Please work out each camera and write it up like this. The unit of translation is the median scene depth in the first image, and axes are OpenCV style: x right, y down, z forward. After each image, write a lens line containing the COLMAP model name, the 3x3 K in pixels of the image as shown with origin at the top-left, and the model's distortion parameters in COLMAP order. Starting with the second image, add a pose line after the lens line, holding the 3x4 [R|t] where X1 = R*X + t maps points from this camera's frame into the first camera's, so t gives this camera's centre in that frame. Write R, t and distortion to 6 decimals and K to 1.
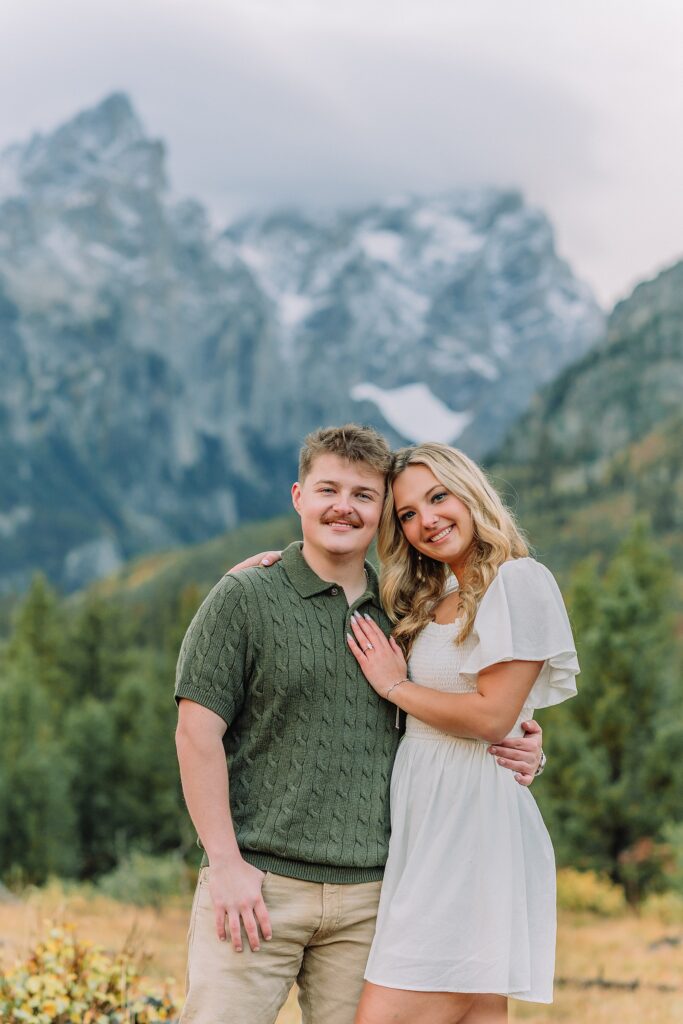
lens RADIAL K [[2409.7, 0, 341.5], [0, 2409.7, 512.0], [0, 0, 1]] dist [-0.391590, -0.138578]
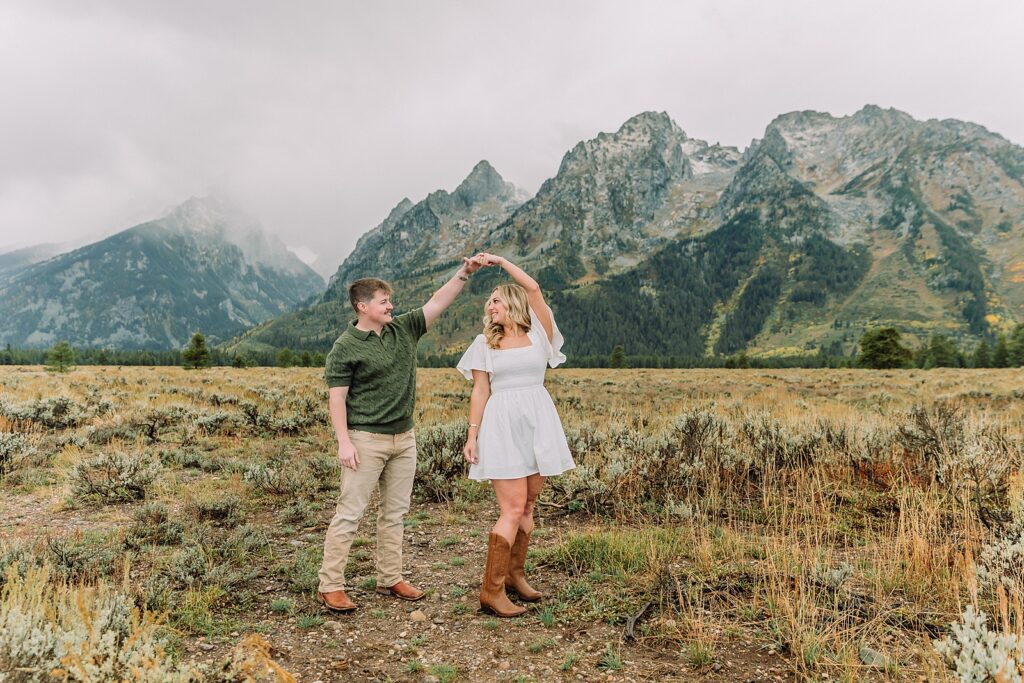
lens RADIAL K [[829.0, 0, 540.8], [0, 829.0, 345.1], [0, 0, 1]] dist [-0.007042, 0.010237]
pose [[0.949761, -0.027383, 0.311777, -0.031626], [-0.005059, 0.994692, 0.102774, -0.046672], [-0.312936, -0.099188, 0.944581, -0.379871]]
